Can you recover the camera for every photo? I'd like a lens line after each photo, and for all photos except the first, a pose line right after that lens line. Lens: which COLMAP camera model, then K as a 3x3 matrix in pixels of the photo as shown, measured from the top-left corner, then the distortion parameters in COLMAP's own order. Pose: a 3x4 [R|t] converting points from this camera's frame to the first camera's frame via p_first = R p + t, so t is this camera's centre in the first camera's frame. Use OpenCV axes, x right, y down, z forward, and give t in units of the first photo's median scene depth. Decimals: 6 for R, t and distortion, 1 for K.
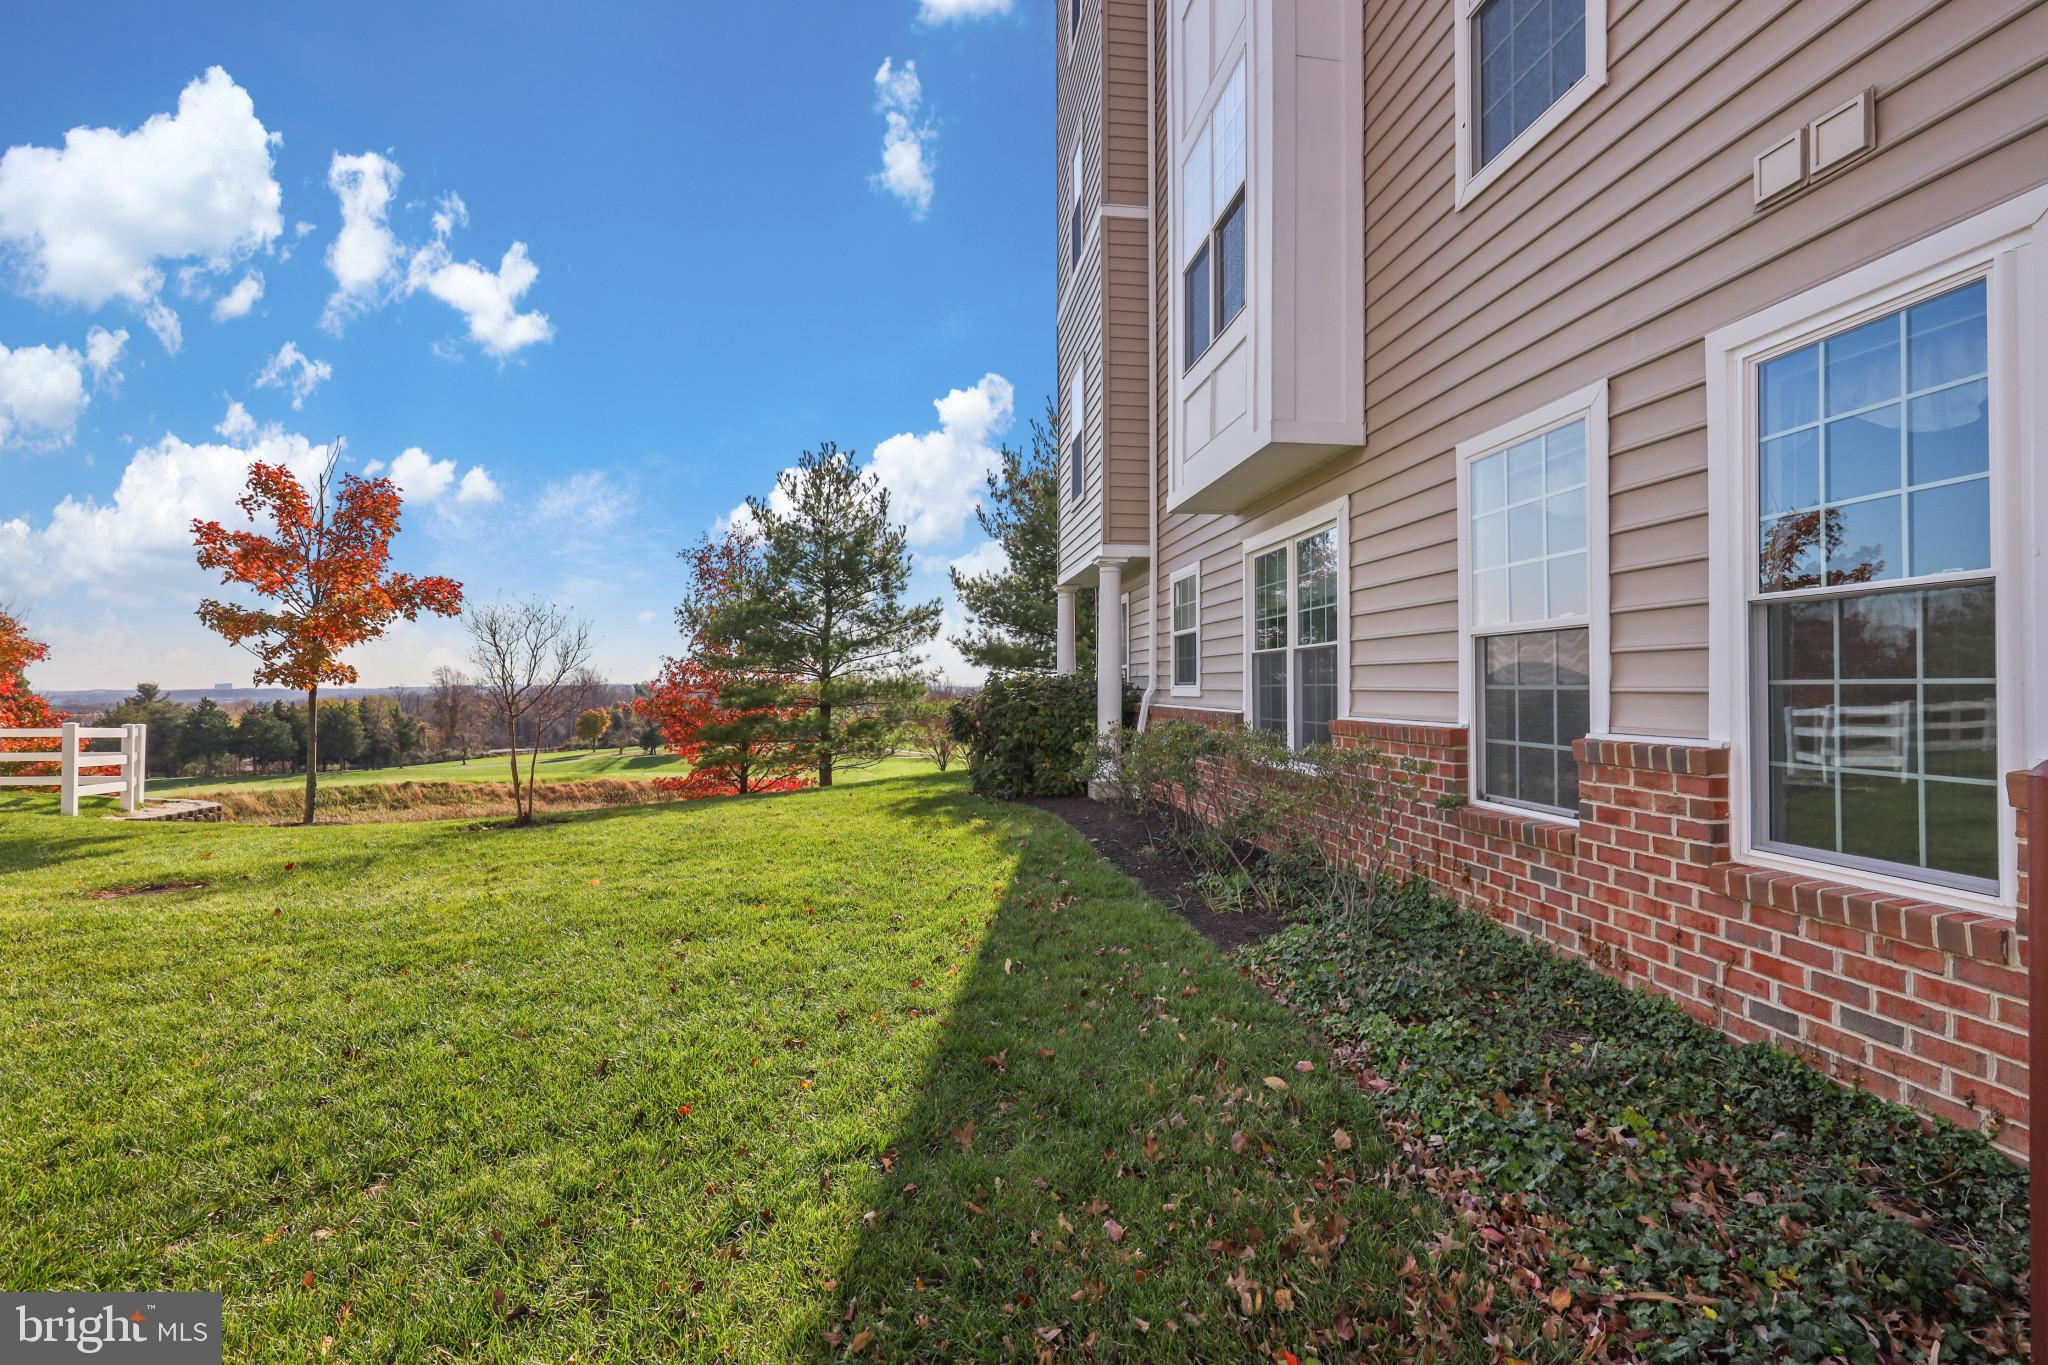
lens RADIAL K [[933.4, 0, 1031.3], [0, 933.4, 686.9], [0, 0, 1]] dist [0.000752, 0.000122]
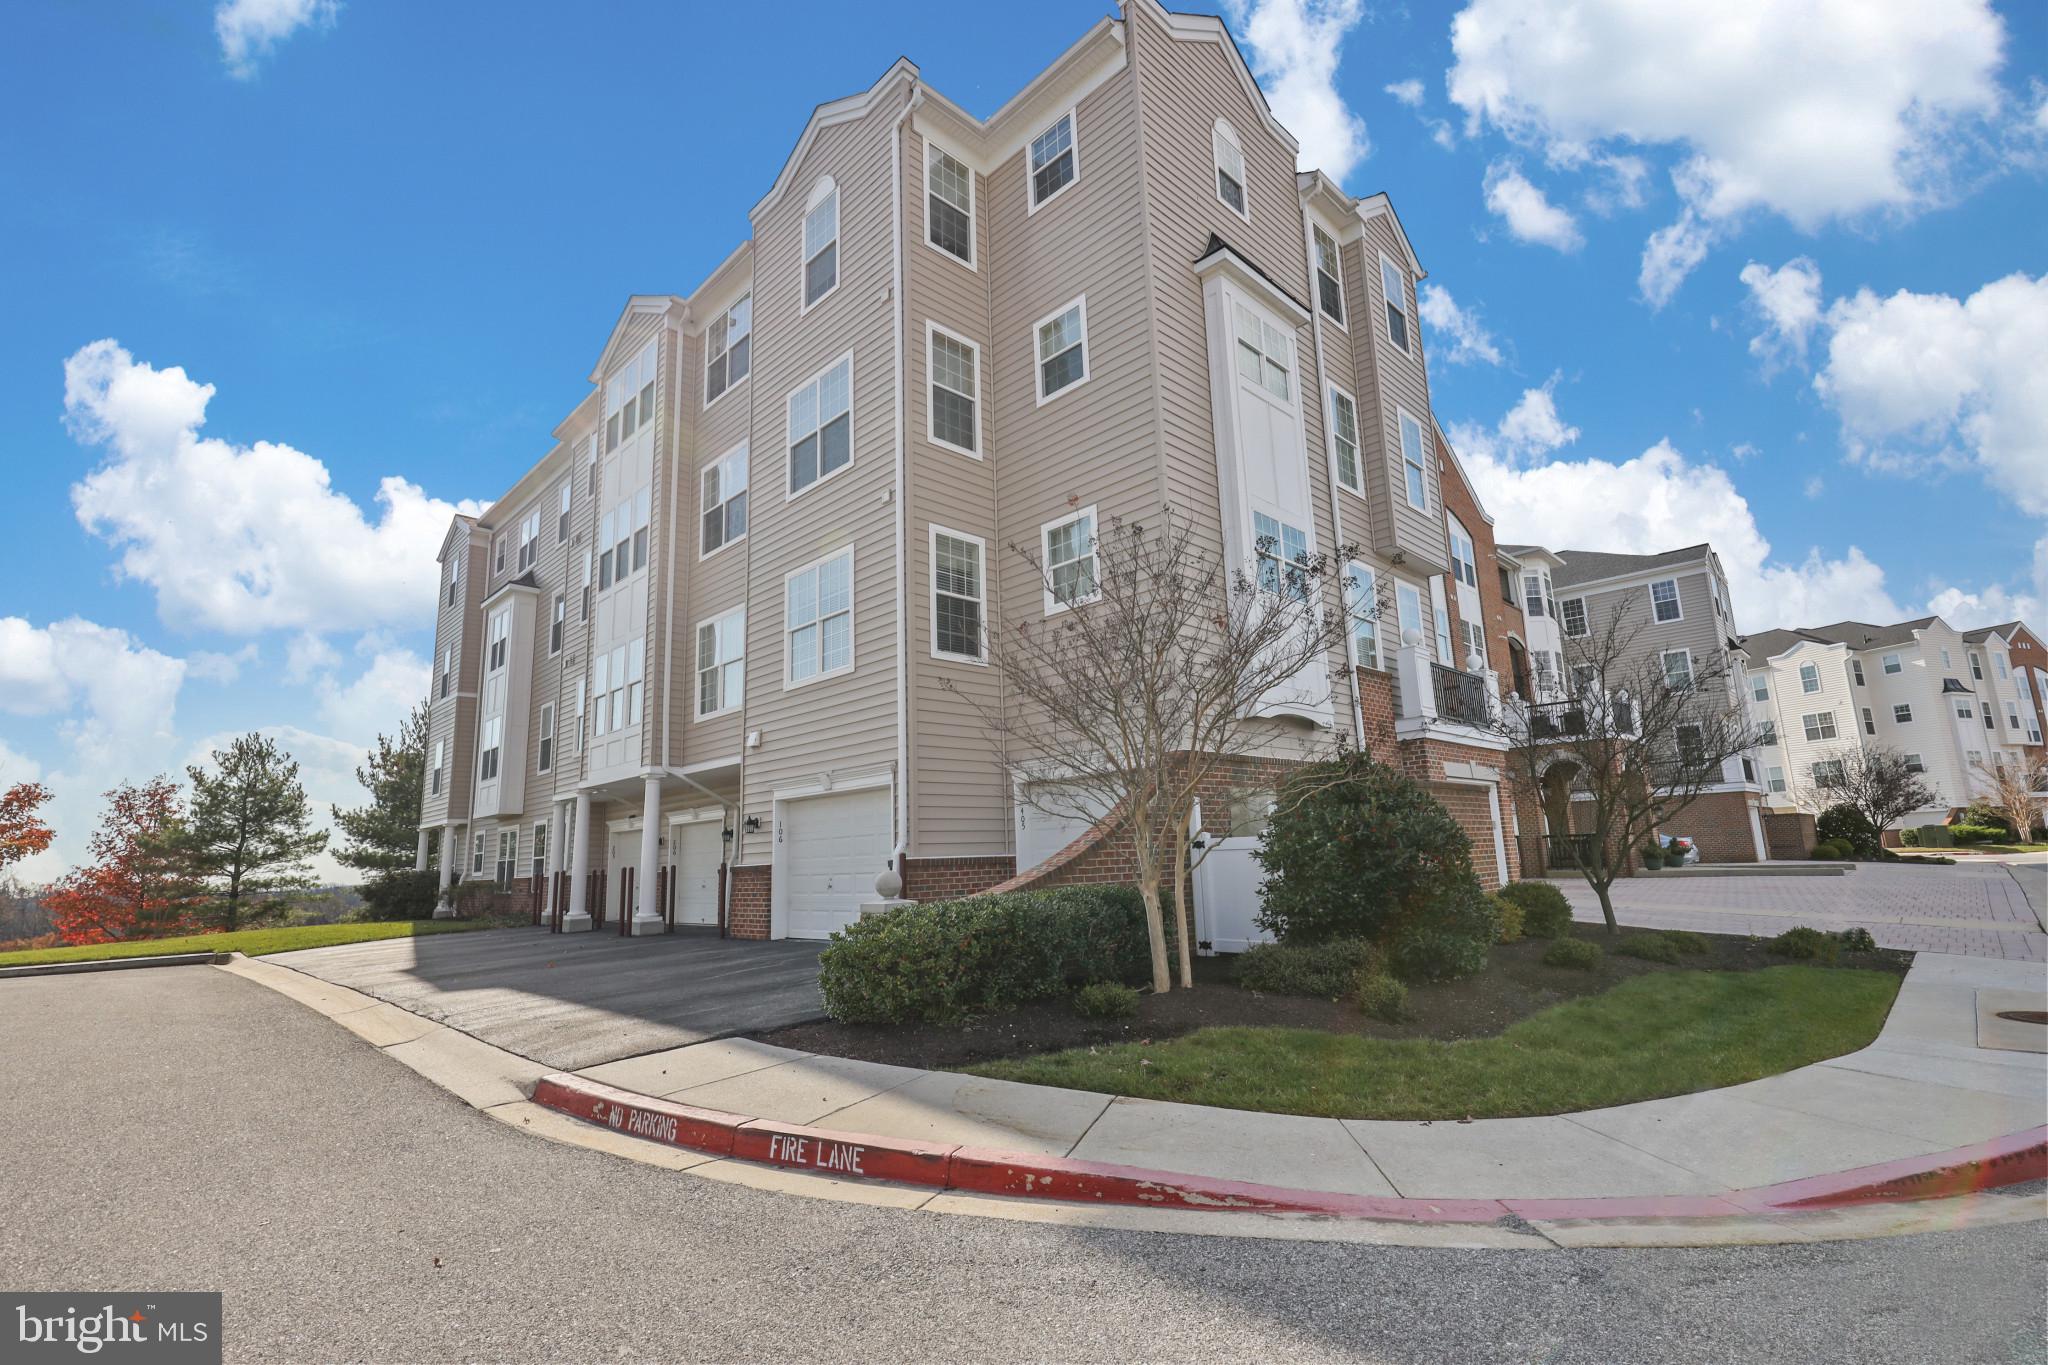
lens RADIAL K [[933.4, 0, 1031.3], [0, 933.4, 686.9], [0, 0, 1]] dist [0.000752, 0.000122]
pose [[0.796212, 0.085125, 0.598999, -0.165111], [0.035300, 0.981830, -0.186453, 0.021879], [-0.603987, 0.169601, 0.778740, -1.569273]]
